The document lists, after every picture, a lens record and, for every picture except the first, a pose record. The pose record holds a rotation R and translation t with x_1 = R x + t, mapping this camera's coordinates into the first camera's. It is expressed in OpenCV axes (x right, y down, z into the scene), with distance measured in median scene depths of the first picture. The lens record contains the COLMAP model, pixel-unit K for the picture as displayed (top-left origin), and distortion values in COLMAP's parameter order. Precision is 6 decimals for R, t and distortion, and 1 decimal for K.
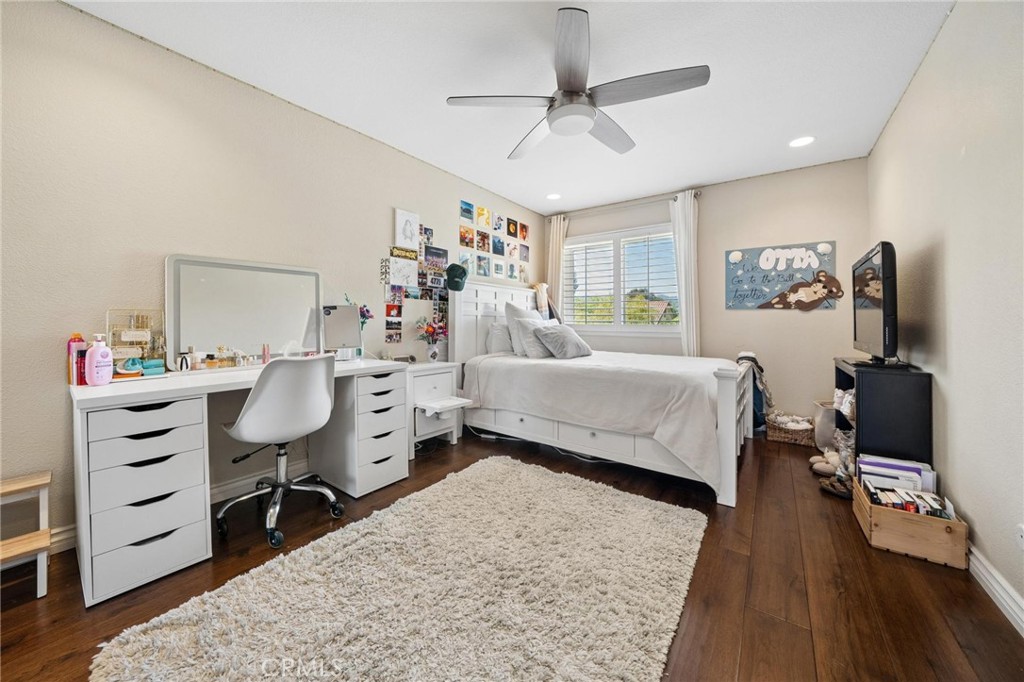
lens RADIAL K [[358.6, 0, 513.0], [0, 358.6, 320.5], [0, 0, 1]] dist [-0.020518, 0.001658]
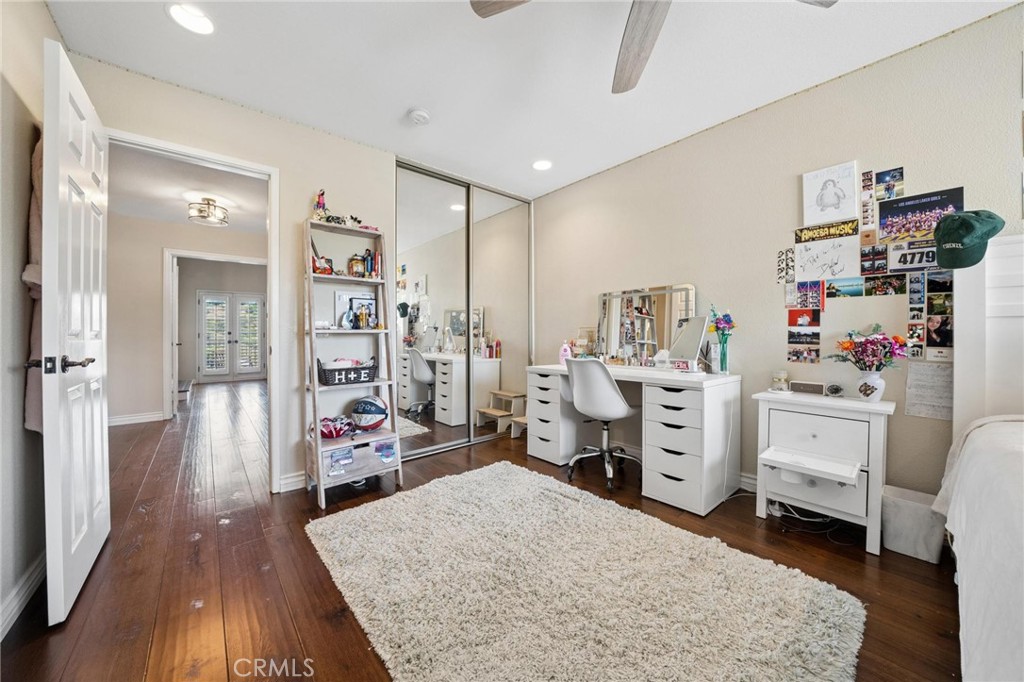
lens RADIAL K [[358.6, 0, 510.9], [0, 358.6, 339.1], [0, 0, 1]] dist [-0.020518, 0.001658]
pose [[-0.218807, 0.012552, -0.975688, 0.482624], [0.009078, 0.999900, 0.010828, 0.002606], [0.975726, -0.006488, -0.218899, 0.573101]]
